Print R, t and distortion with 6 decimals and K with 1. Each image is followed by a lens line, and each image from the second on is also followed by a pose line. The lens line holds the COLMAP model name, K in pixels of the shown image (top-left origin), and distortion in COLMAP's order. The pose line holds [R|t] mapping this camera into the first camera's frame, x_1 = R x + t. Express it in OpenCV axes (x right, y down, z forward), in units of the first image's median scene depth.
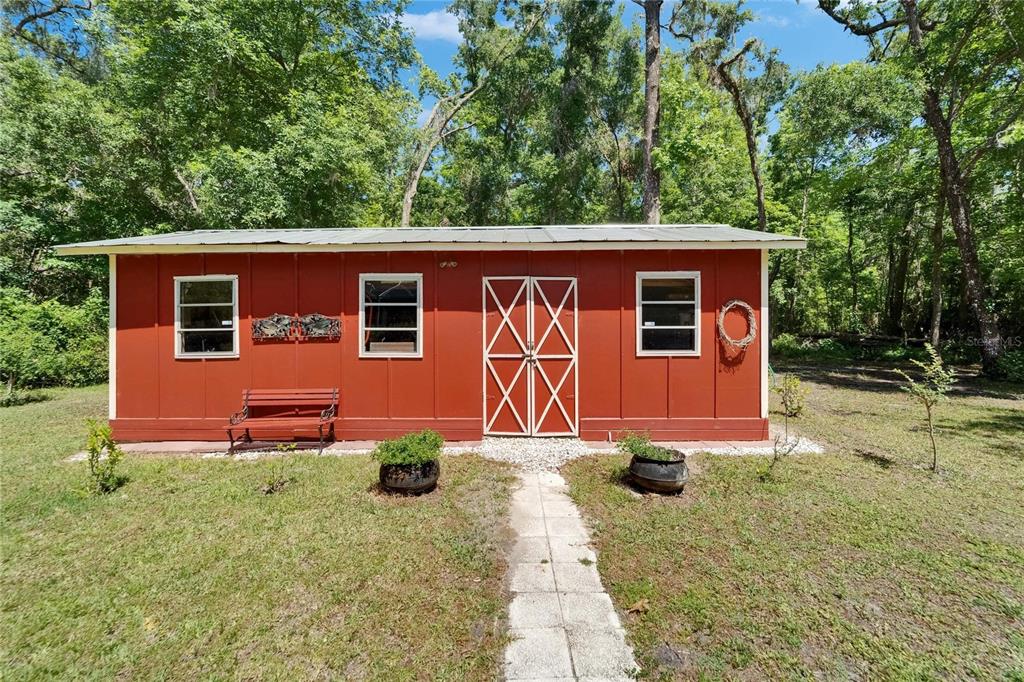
lens RADIAL K [[421.4, 0, 505.0], [0, 421.4, 331.1], [0, 0, 1]] dist [-0.000456, -0.000304]
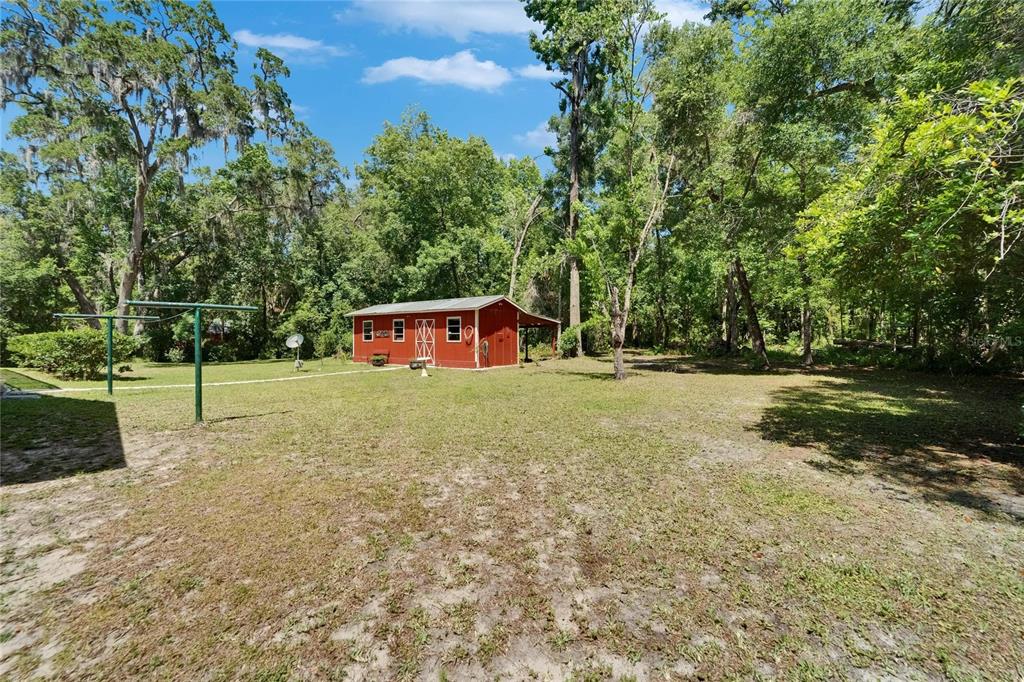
lens RADIAL K [[421.4, 0, 505.0], [0, 421.4, 331.1], [0, 0, 1]] dist [-0.000456, -0.000304]
pose [[0.807215, -0.003111, -0.590250, 2.688205], [0.003097, 0.999995, -0.001035, -0.024234], [0.590250, -0.000992, 0.807220, -1.457291]]
